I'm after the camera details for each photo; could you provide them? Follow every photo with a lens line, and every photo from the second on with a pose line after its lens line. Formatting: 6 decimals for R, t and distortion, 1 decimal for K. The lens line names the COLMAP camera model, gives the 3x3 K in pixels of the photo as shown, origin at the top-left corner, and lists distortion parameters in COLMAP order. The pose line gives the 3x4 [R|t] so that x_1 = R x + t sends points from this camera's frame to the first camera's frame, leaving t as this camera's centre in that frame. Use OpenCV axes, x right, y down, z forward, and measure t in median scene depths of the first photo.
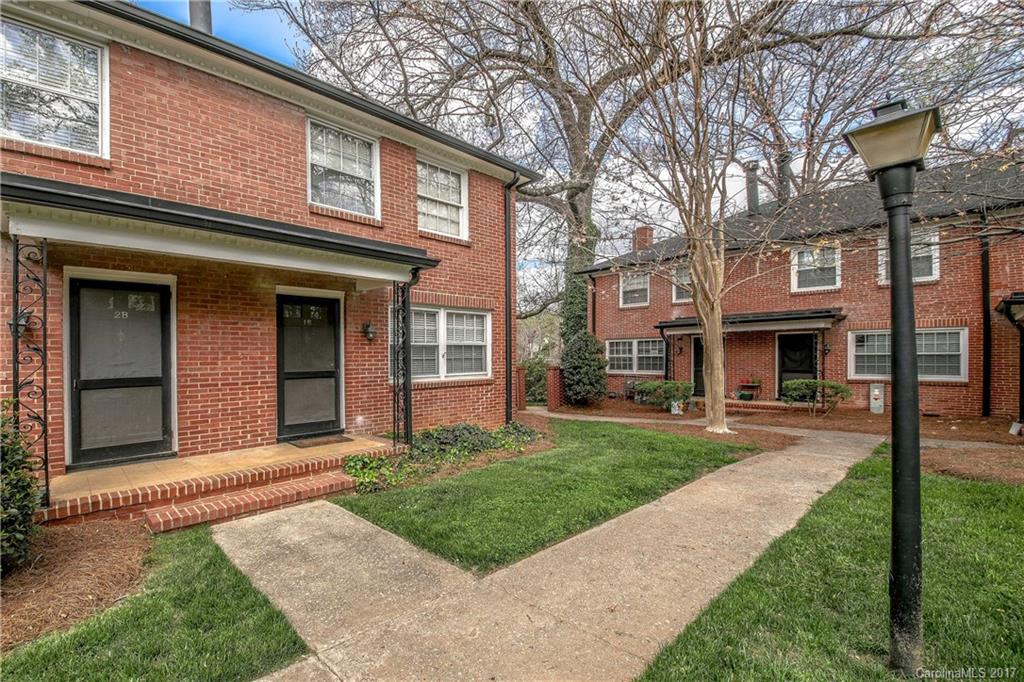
lens RADIAL K [[389.3, 0, 500.8], [0, 389.3, 358.9], [0, 0, 1]] dist [-0.013318, -0.001333]
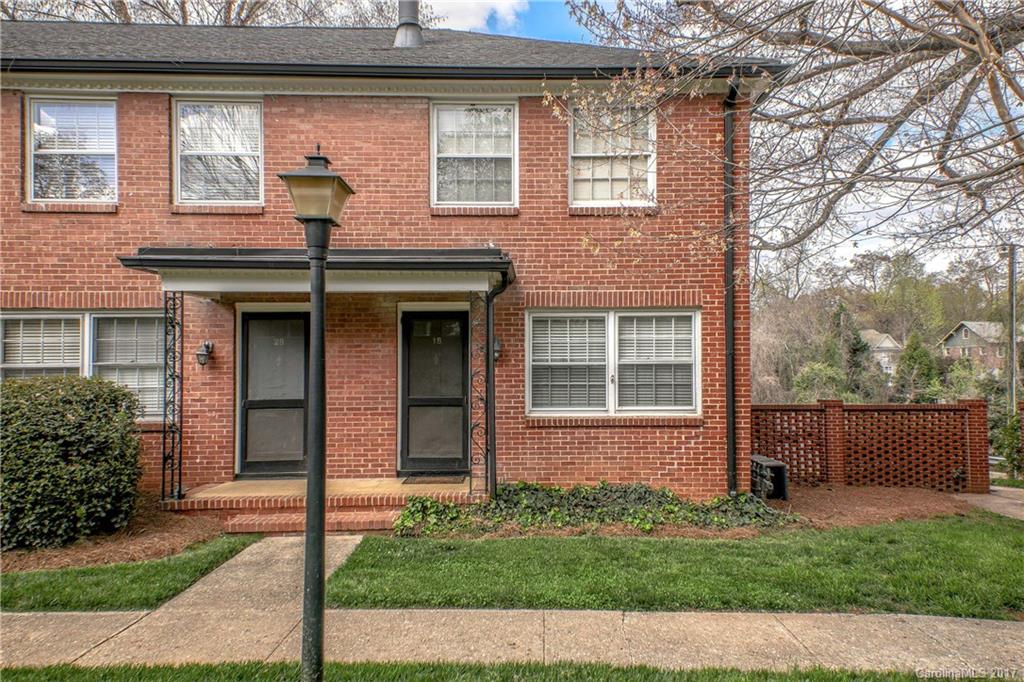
lens RADIAL K [[697.8, 0, 565.3], [0, 697.8, 353.7], [0, 0, 1]] dist [0.055760, -0.003877]
pose [[0.756371, -0.014688, -0.653979, 0.721490], [-0.007315, 0.999495, -0.030908, -0.019394], [0.654103, 0.028162, 0.755881, 0.011519]]
